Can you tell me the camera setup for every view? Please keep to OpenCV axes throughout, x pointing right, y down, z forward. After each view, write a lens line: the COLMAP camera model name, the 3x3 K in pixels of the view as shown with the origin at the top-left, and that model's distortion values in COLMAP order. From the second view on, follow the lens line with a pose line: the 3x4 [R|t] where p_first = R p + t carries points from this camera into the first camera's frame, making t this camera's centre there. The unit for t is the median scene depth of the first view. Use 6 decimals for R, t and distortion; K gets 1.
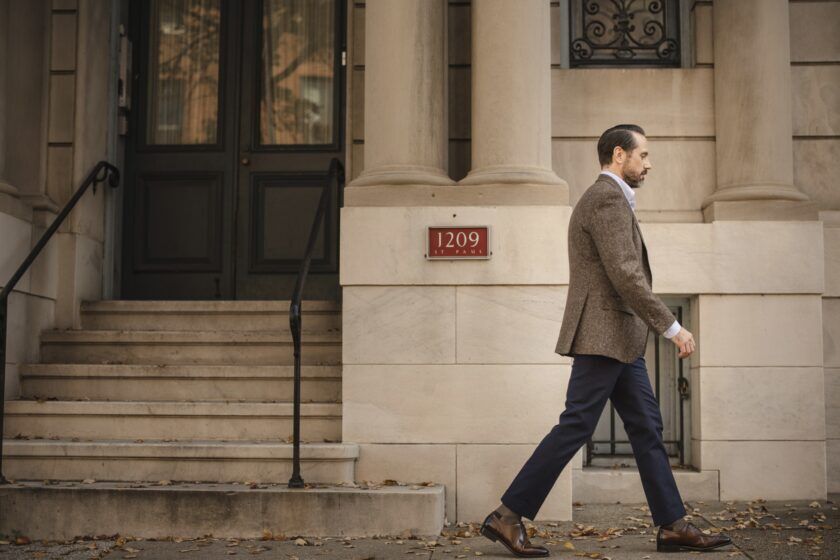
lens RADIAL K [[1333.4, 0, 466.7], [0, 1333.4, 255.4], [0, 0, 1]] dist [-0.110988, 0.221660]
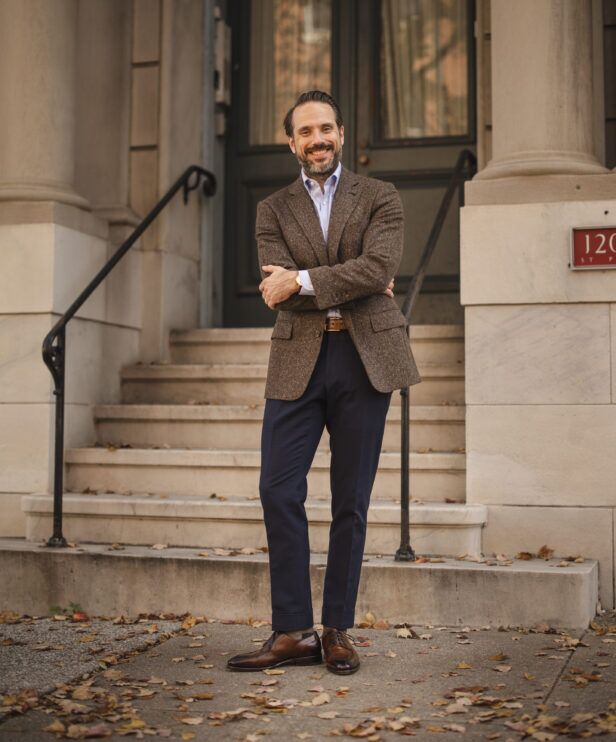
lens RADIAL K [[1391.9, 0, 307.7], [0, 1391.9, 303.3], [0, 0, 1]] dist [-0.134171, 0.516432]
pose [[0.963860, -0.019217, -0.265715, 0.036431], [0.023735, 0.999623, 0.013802, 0.007750], [0.265349, -0.019610, 0.963953, 0.178223]]
